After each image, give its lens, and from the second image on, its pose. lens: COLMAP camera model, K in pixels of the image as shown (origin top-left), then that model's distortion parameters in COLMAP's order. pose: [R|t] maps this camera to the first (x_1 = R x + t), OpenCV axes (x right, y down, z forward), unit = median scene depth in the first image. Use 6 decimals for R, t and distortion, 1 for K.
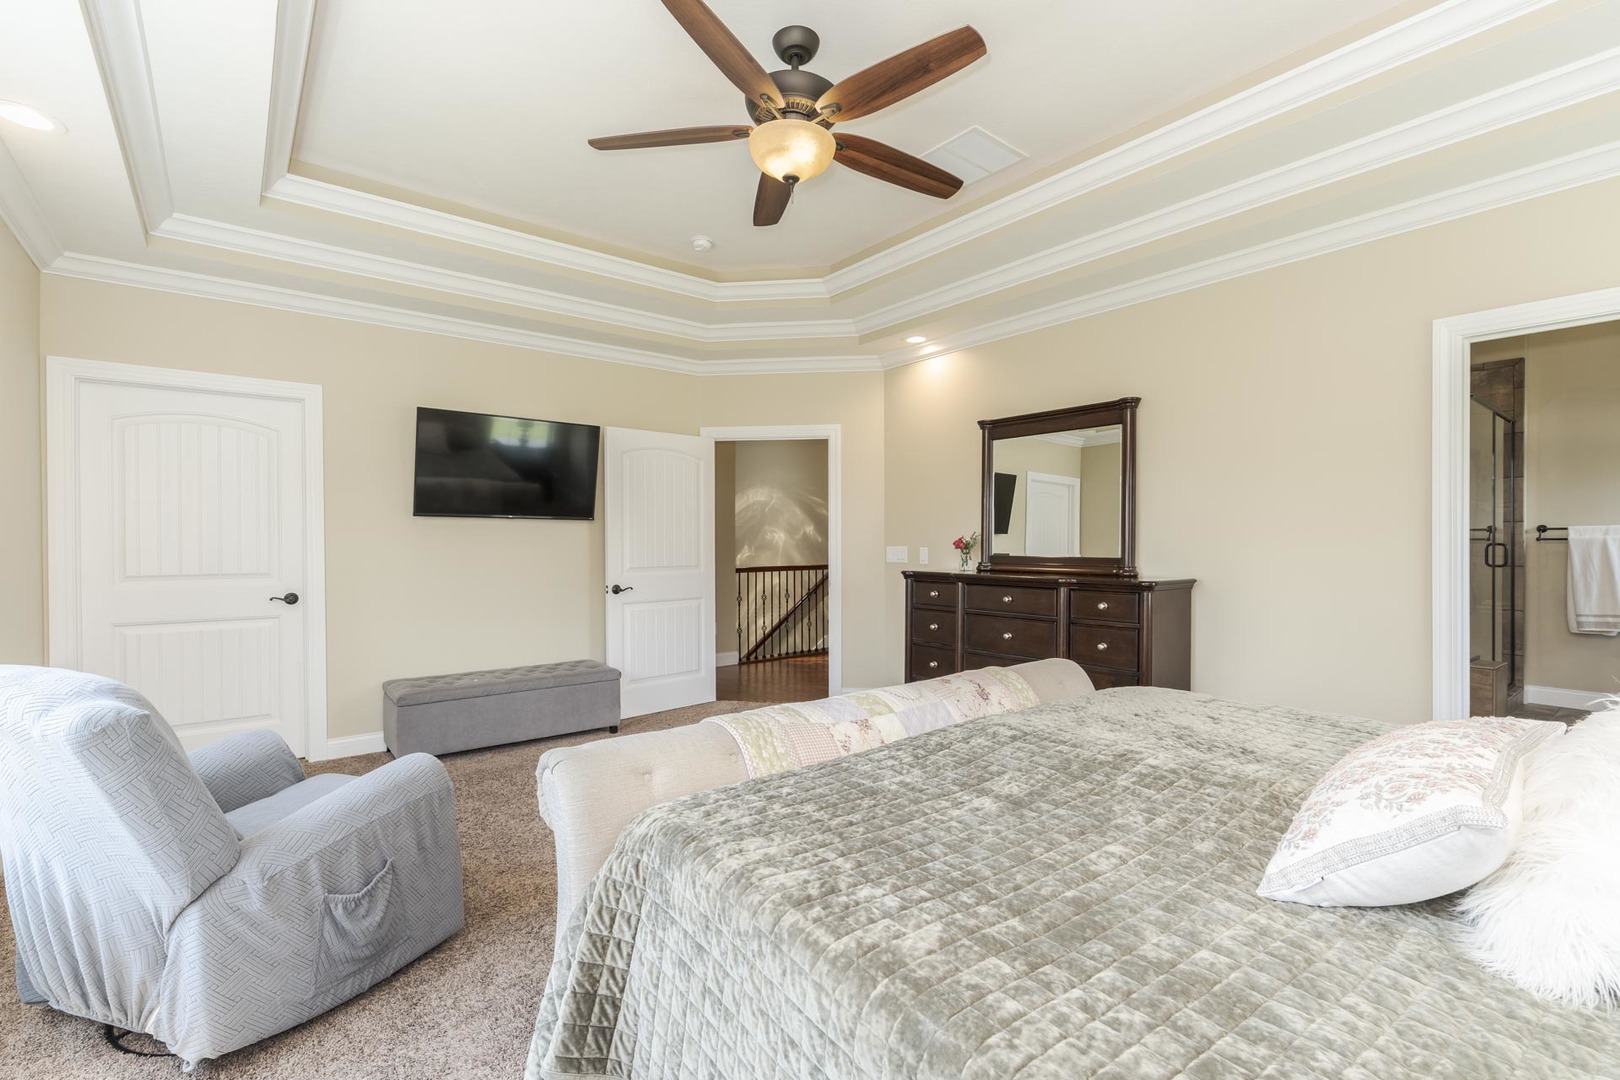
lens RADIAL K [[728.2, 0, 808.2], [0, 728.2, 547.7], [0, 0, 1]] dist [0.000265, 0.000046]
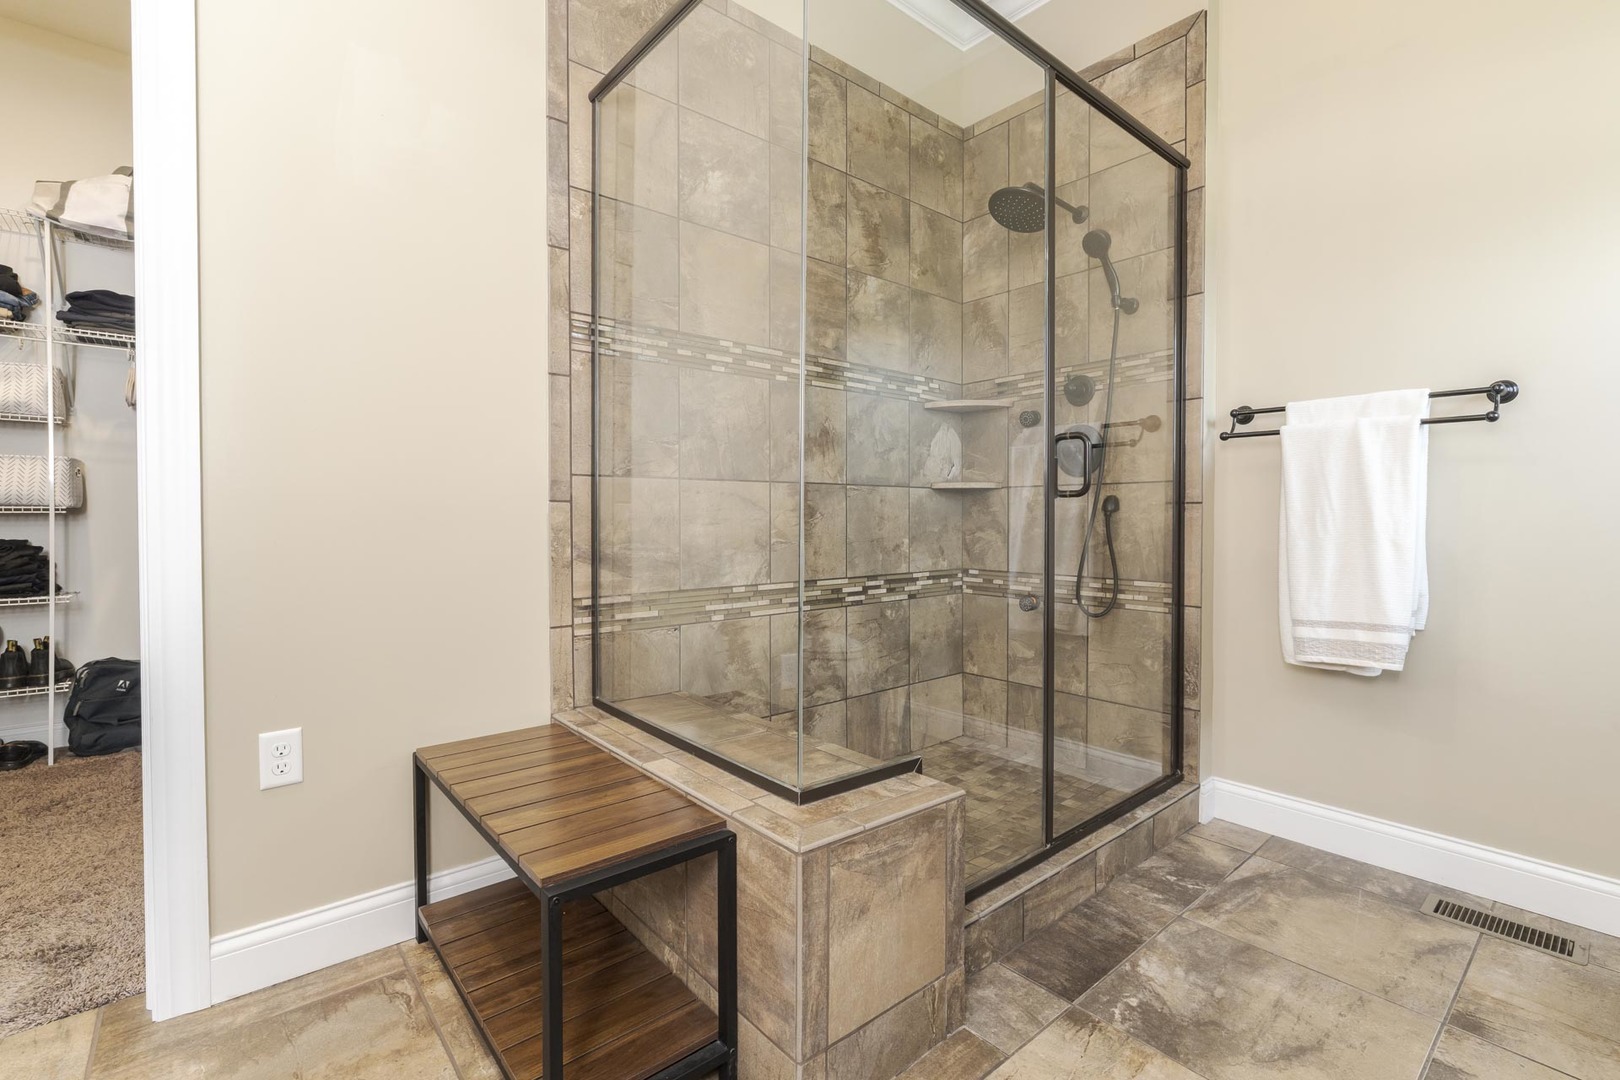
lens RADIAL K [[728.2, 0, 812.4], [0, 728.2, 527.7], [0, 0, 1]] dist [0.000265, 0.000046]
pose [[0.999458, 0.002466, 0.032823, 0.764563], [-0.002896, 0.999910, 0.013063, 0.036439], [-0.032788, -0.013151, 0.999376, 0.600178]]
